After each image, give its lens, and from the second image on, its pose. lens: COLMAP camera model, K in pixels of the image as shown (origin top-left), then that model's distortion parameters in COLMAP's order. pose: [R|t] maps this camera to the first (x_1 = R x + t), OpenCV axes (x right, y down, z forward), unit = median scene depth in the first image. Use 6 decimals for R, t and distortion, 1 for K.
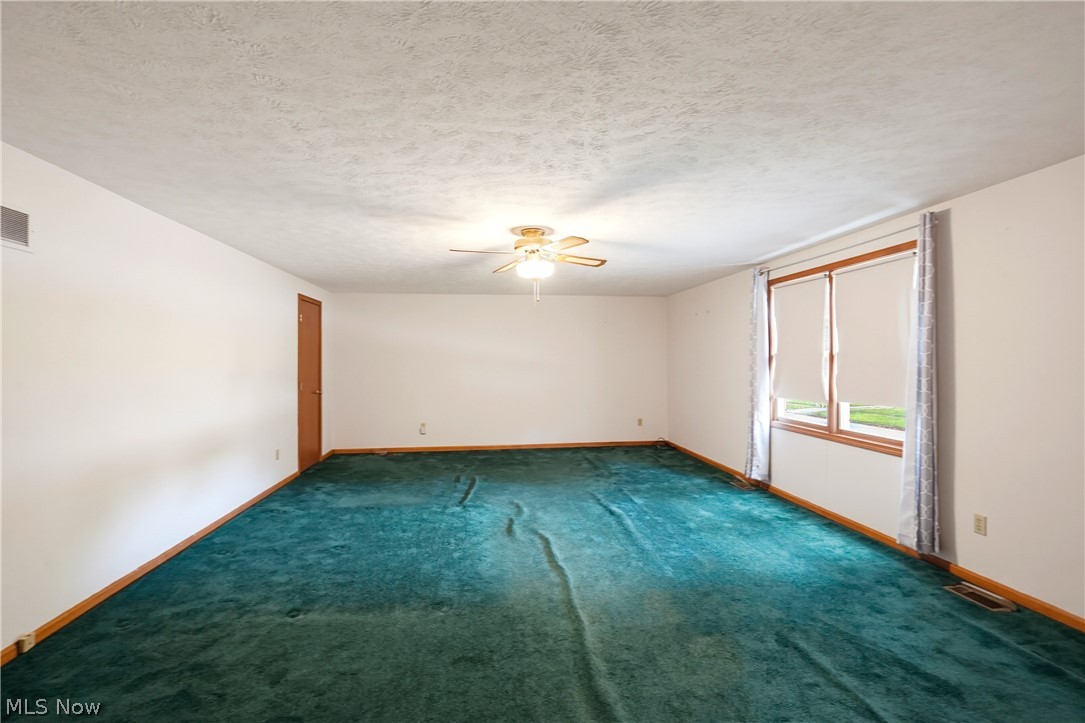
lens RADIAL K [[495.1, 0, 547.7], [0, 495.1, 356.9], [0, 0, 1]] dist [-0.005153, 0.003218]
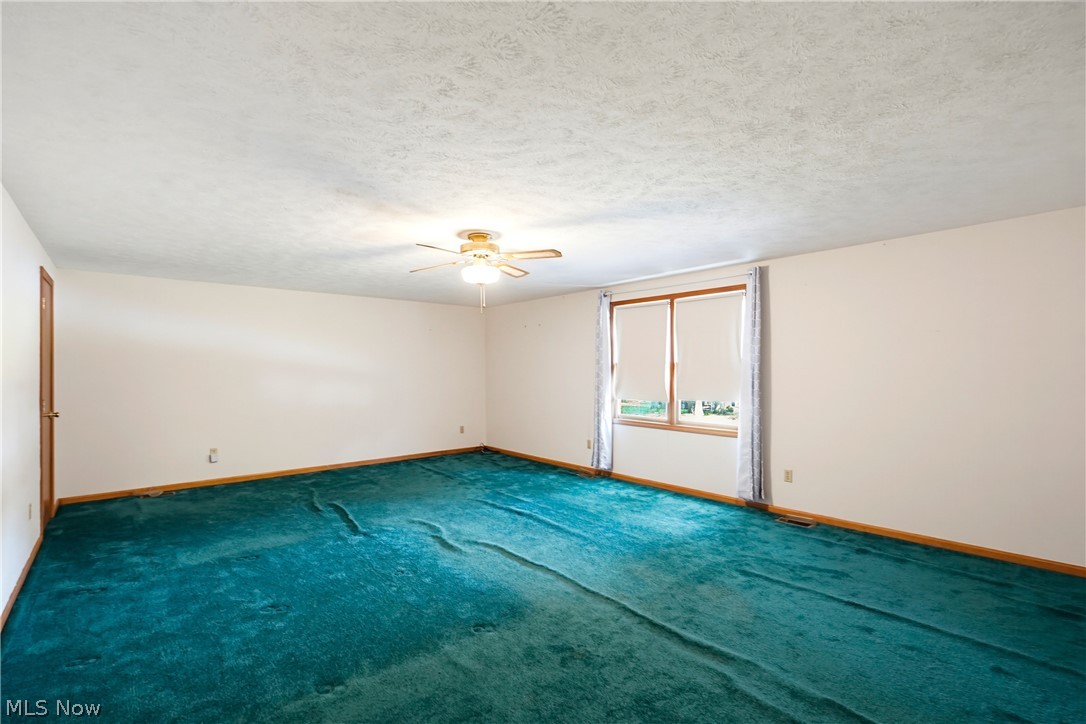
lens RADIAL K [[495.6, 0, 552.8], [0, 495.6, 369.1], [0, 0, 1]] dist [-0.005153, 0.003218]
pose [[0.832613, 0.001187, 0.553854, -0.453734], [-0.004464, 0.999980, 0.004567, 0.004580], [-0.553837, -0.006275, 0.832601, 0.101985]]
